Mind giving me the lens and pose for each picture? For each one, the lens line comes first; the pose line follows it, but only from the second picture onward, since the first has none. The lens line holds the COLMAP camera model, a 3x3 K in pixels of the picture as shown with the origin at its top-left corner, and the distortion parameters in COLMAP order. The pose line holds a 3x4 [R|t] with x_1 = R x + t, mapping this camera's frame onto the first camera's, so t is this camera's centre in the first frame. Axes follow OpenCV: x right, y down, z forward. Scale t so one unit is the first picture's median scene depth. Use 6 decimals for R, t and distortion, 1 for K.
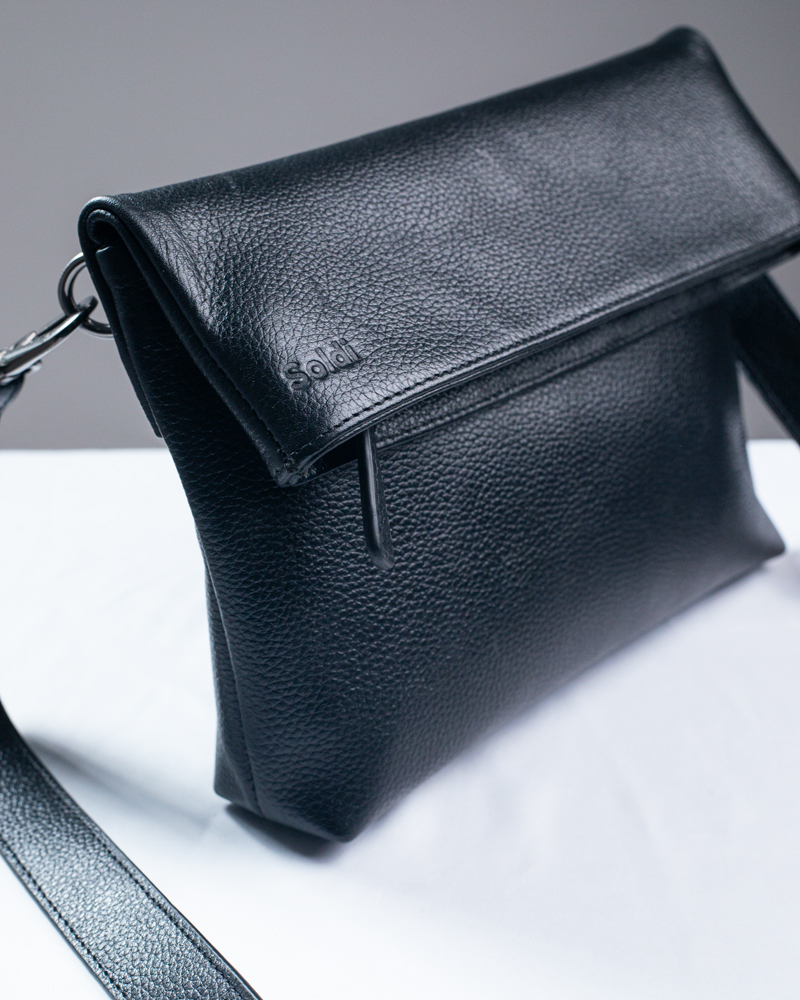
lens RADIAL K [[1877.6, 0, 400.0], [0, 1877.6, 500.0], [0, 0, 1]] dist [-0.099165, -0.555153]
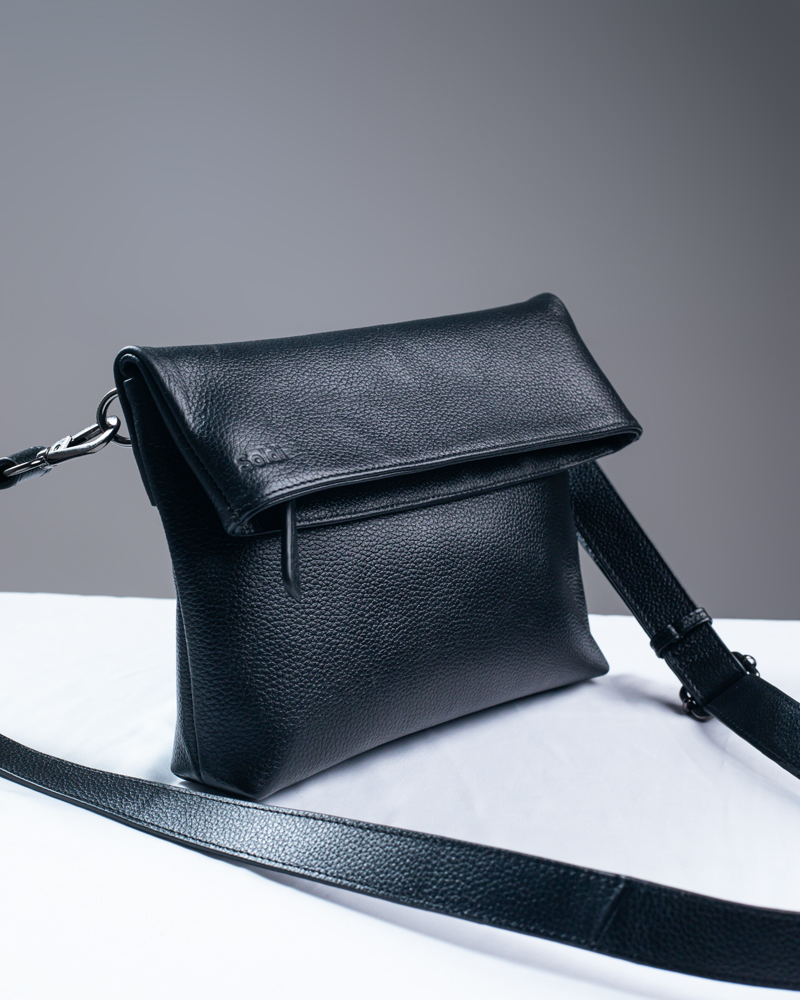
lens RADIAL K [[1877.6, 0, 400.0], [0, 1877.6, 500.0], [0, 0, 1]] dist [-0.099165, -0.555153]
pose [[0.997767, 0.061787, -0.025374, 0.104073], [-0.065719, 0.975996, -0.207637, 0.252652], [0.011936, 0.208841, 0.977877, -0.463728]]
